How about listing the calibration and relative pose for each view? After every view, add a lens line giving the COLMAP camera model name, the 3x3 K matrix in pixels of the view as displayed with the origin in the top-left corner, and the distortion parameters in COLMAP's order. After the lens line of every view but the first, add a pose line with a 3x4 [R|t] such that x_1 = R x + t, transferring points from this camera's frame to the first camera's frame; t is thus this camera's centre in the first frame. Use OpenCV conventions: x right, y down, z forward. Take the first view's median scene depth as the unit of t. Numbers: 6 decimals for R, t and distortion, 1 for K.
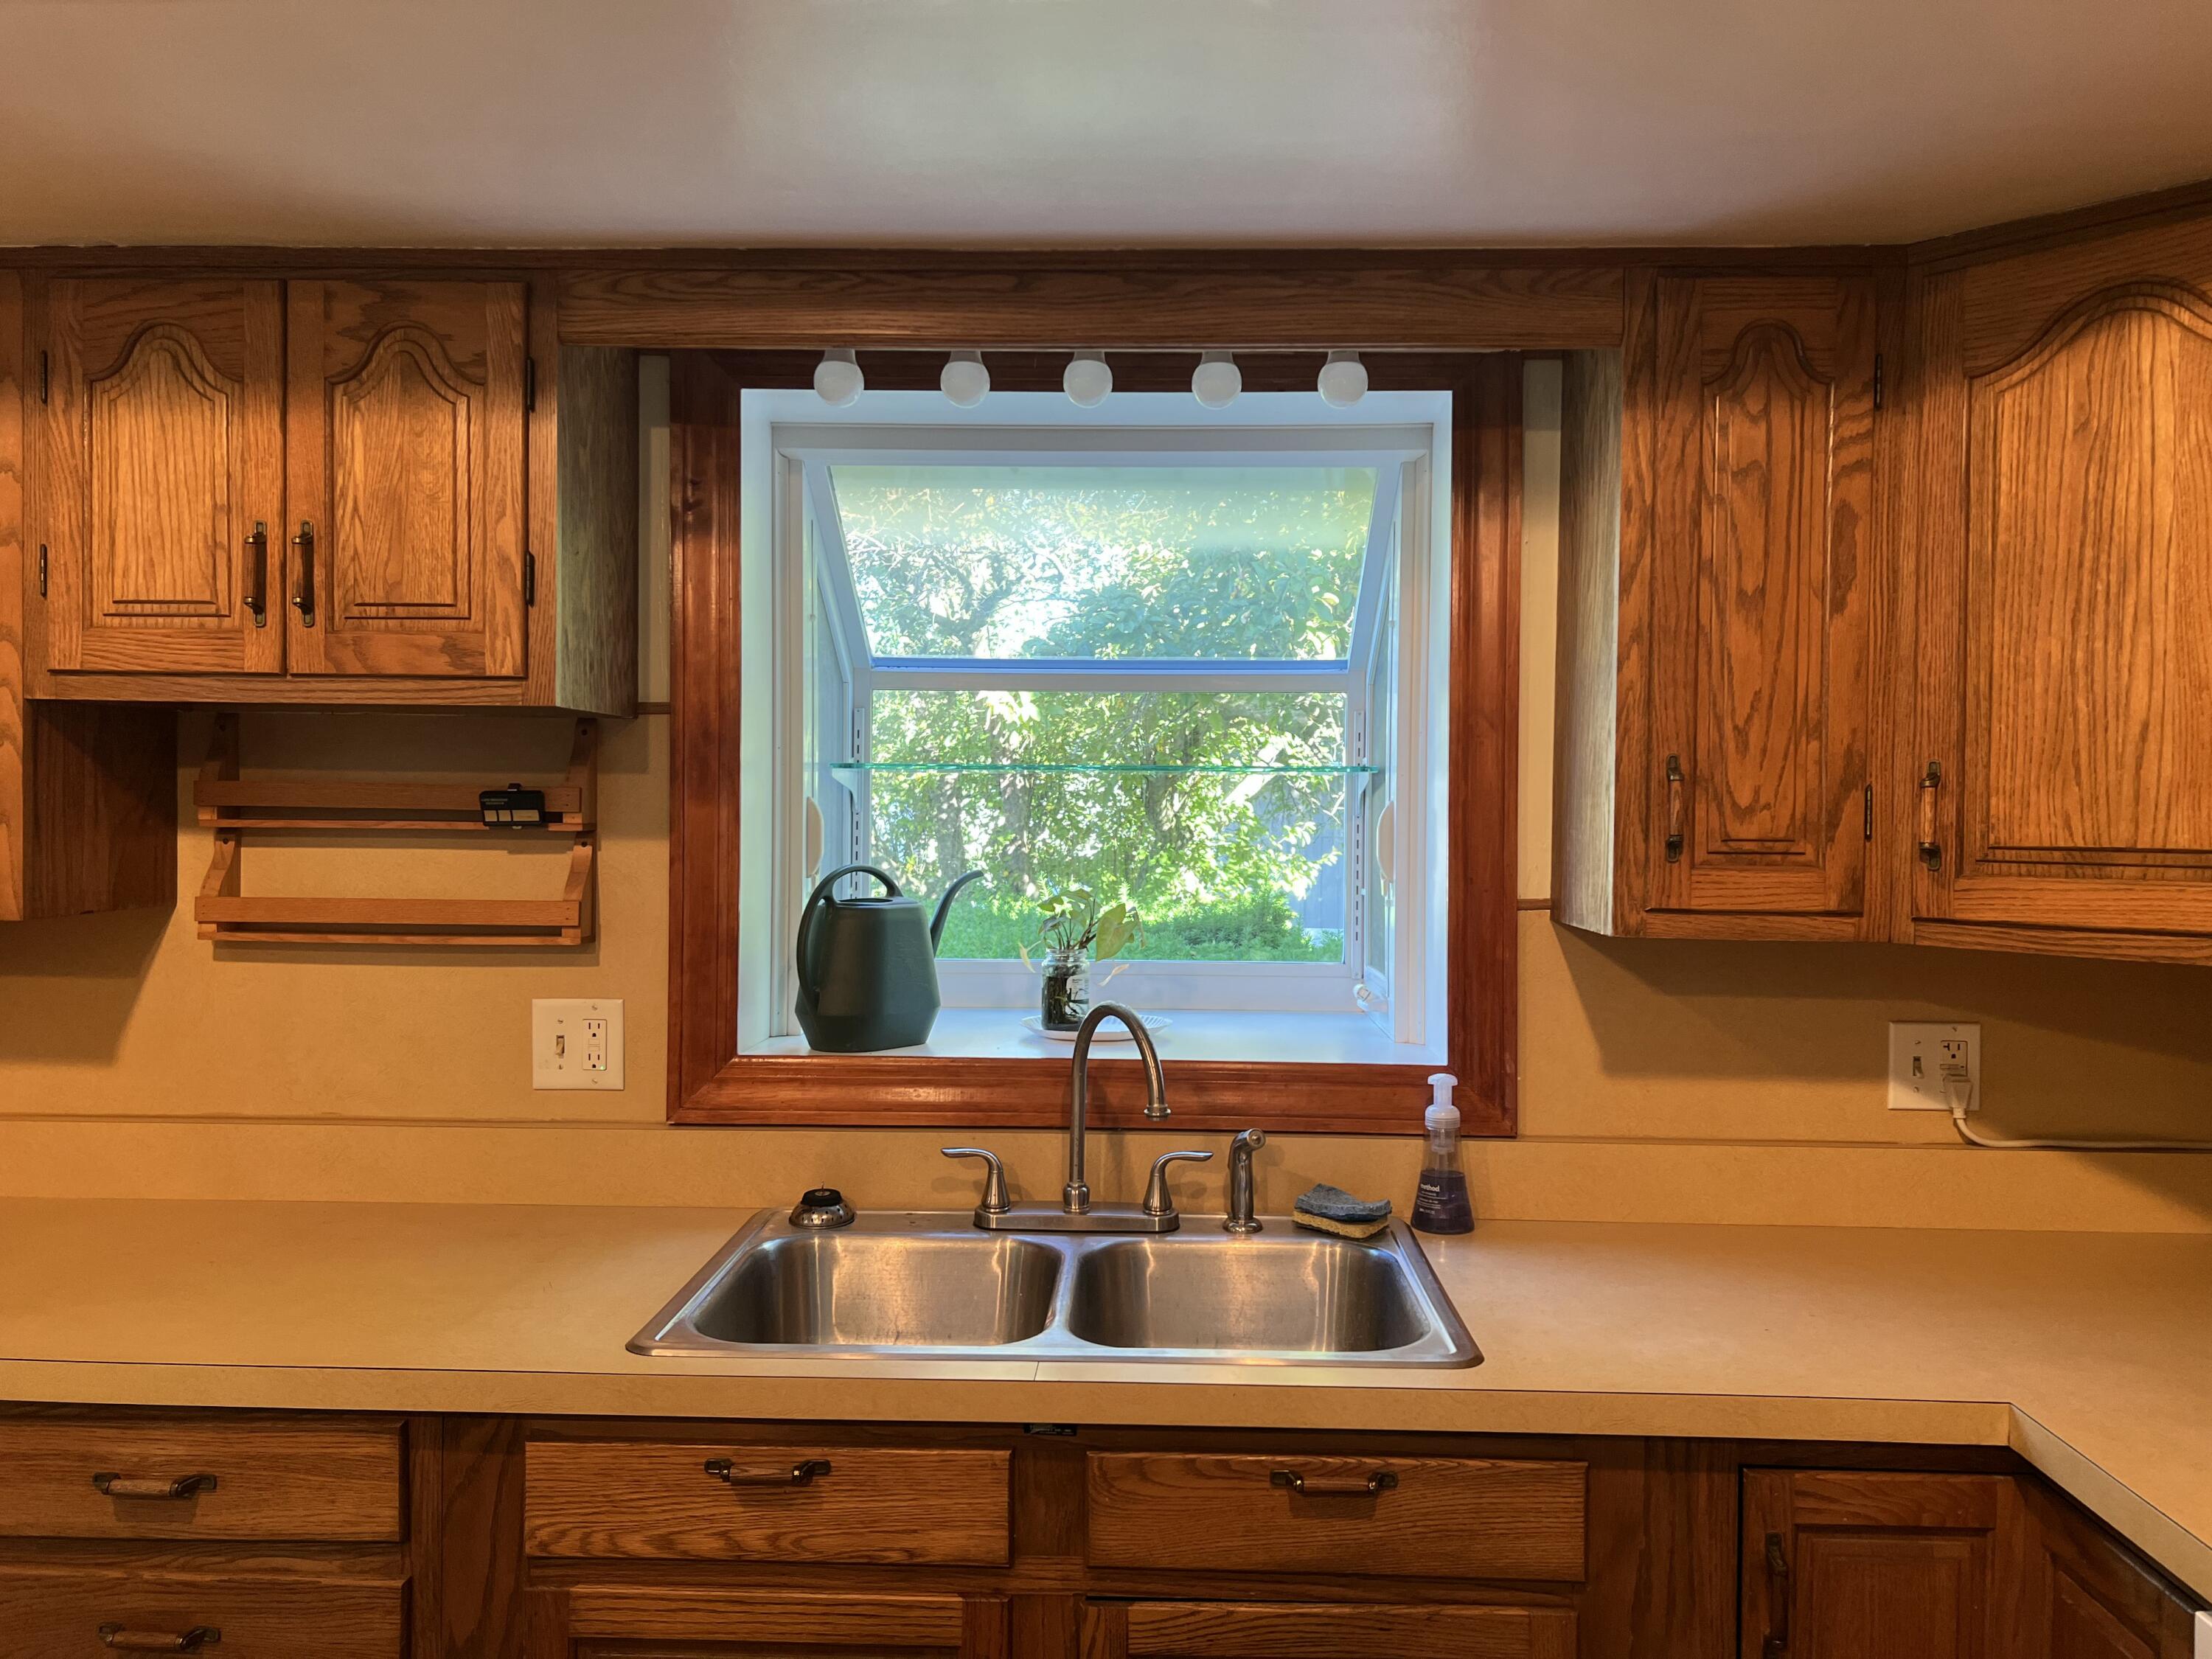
lens RADIAL K [[1664.6, 0, 1106.0], [0, 1664.6, 829.5], [0, 0, 1]] dist [0.023775, -0.001602]
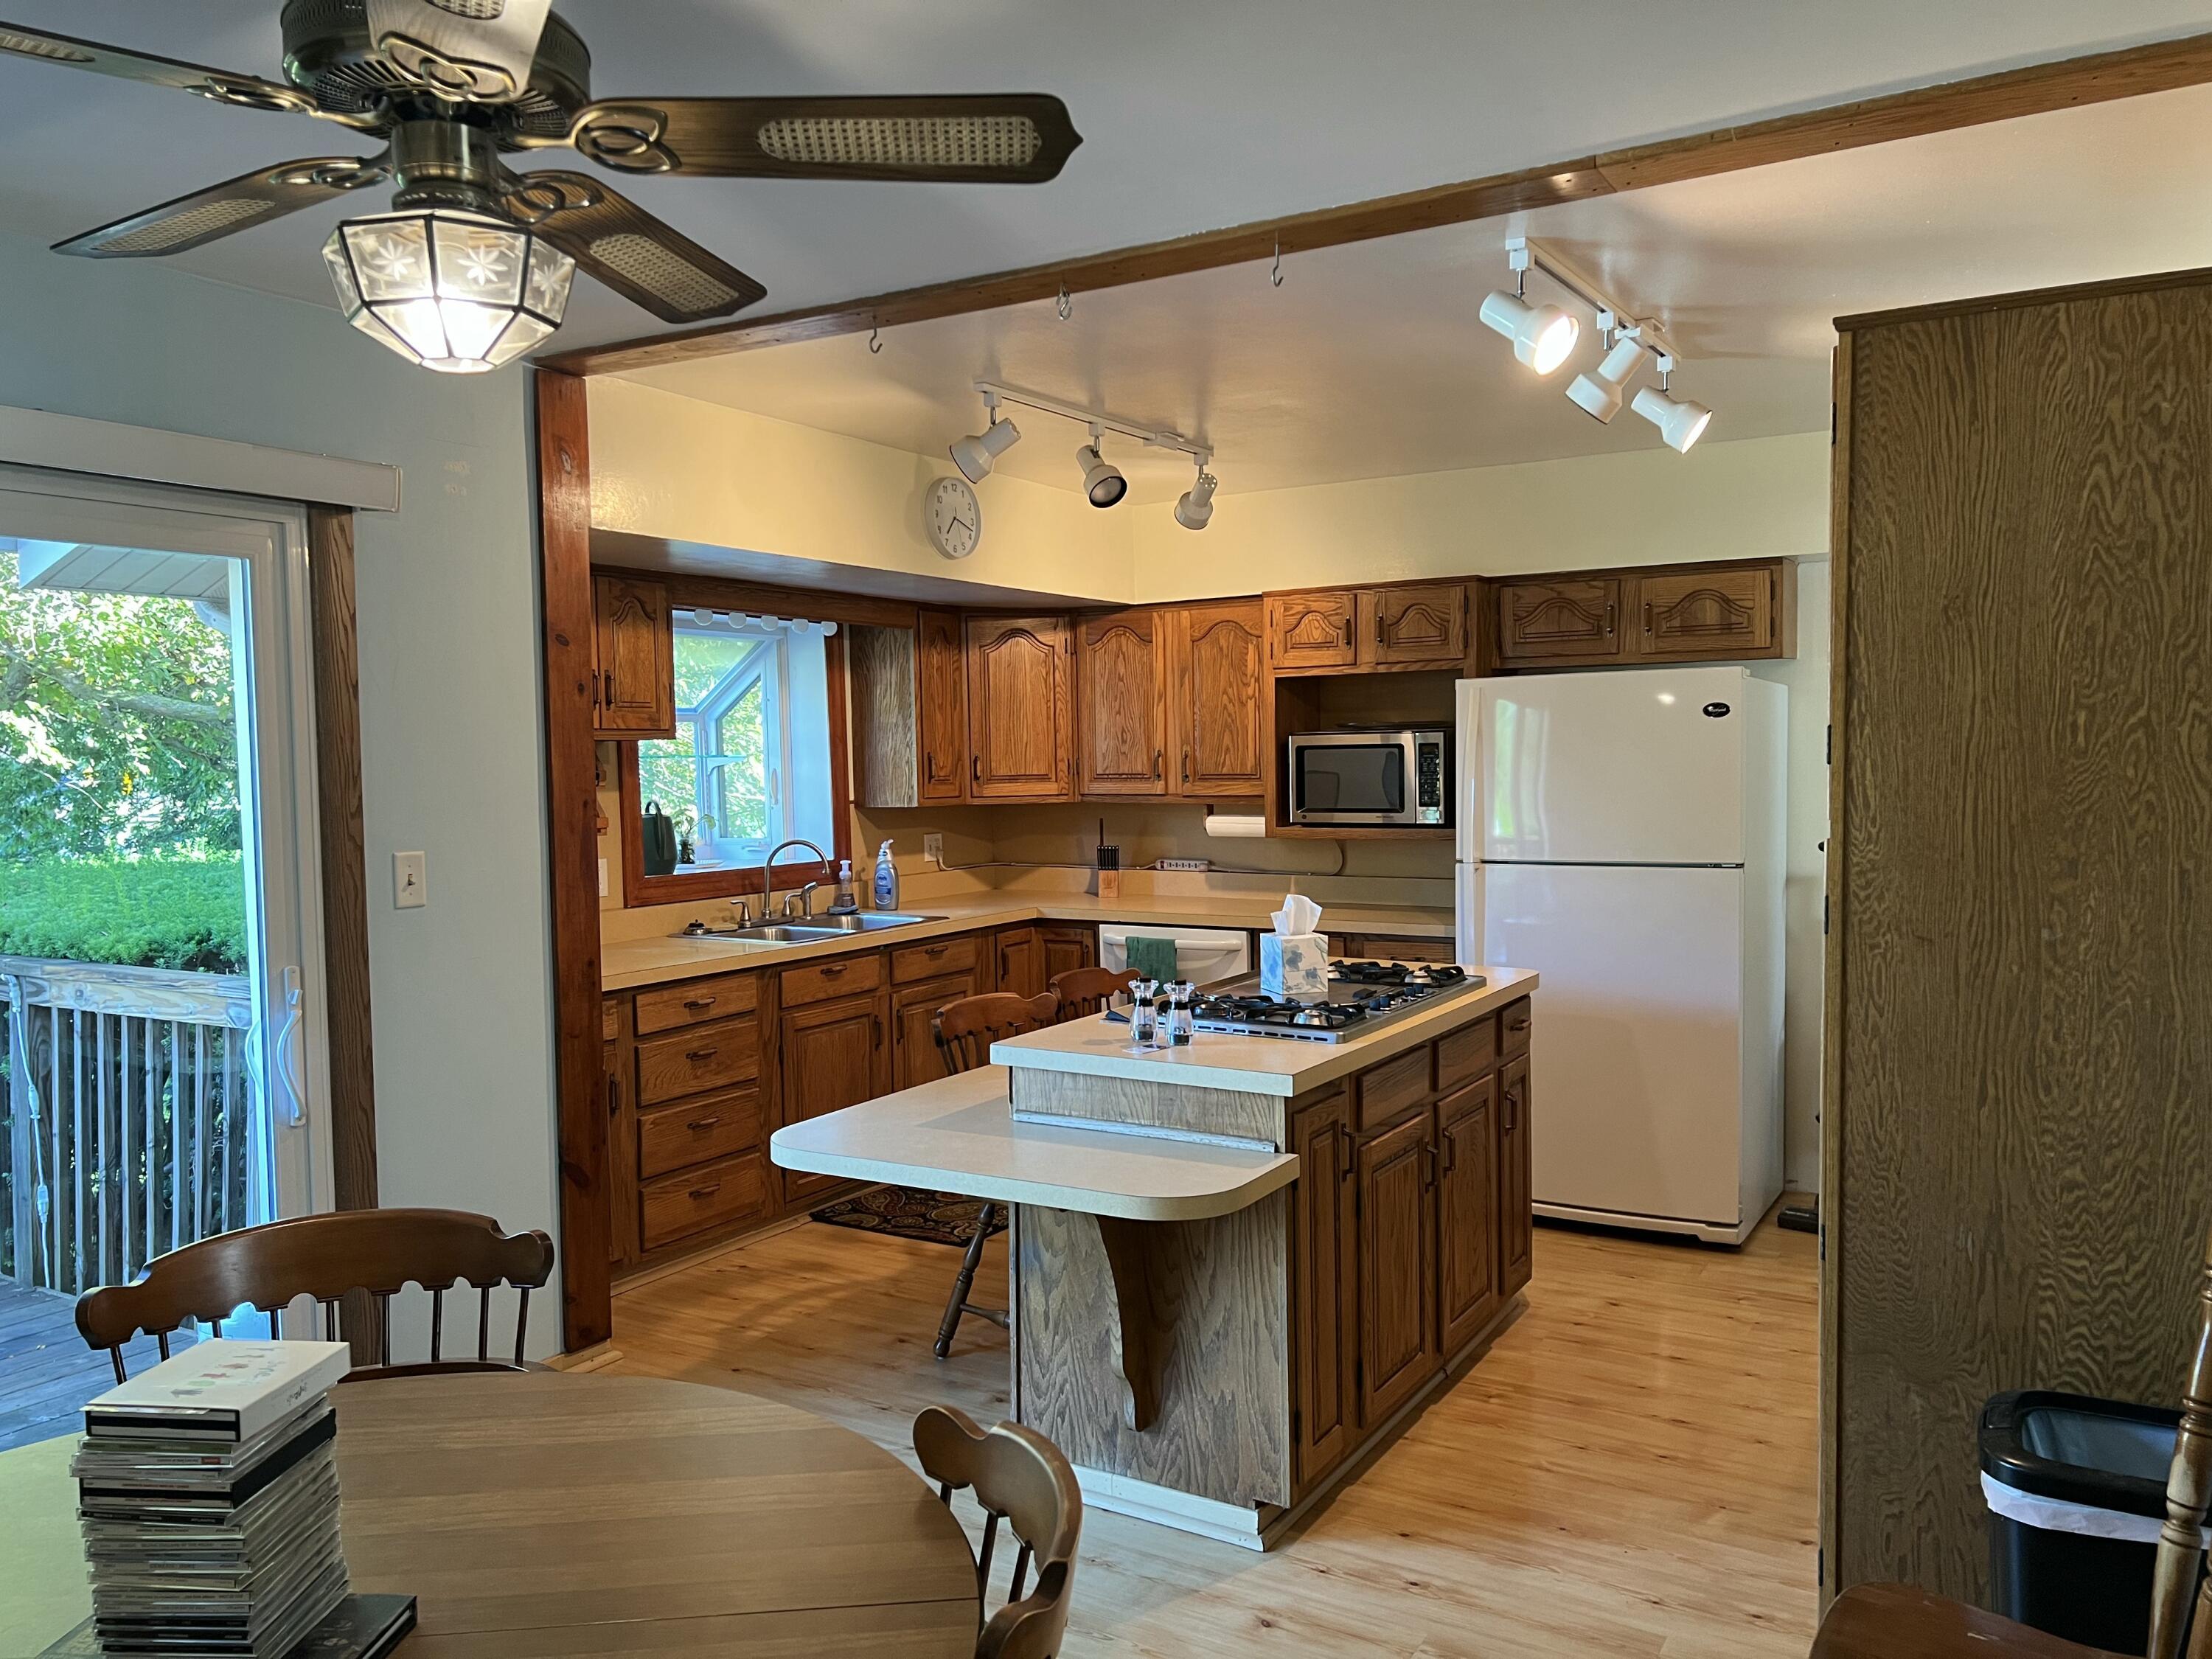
lens RADIAL K [[1664.6, 0, 1106.0], [0, 1664.6, 829.5], [0, 0, 1]] dist [0.023775, -0.001602]
pose [[0.482631, -0.057118, 0.873960, -2.447660], [0.032611, 0.998351, 0.047239, -0.035934], [-0.875217, 0.005701, 0.483697, -0.948593]]
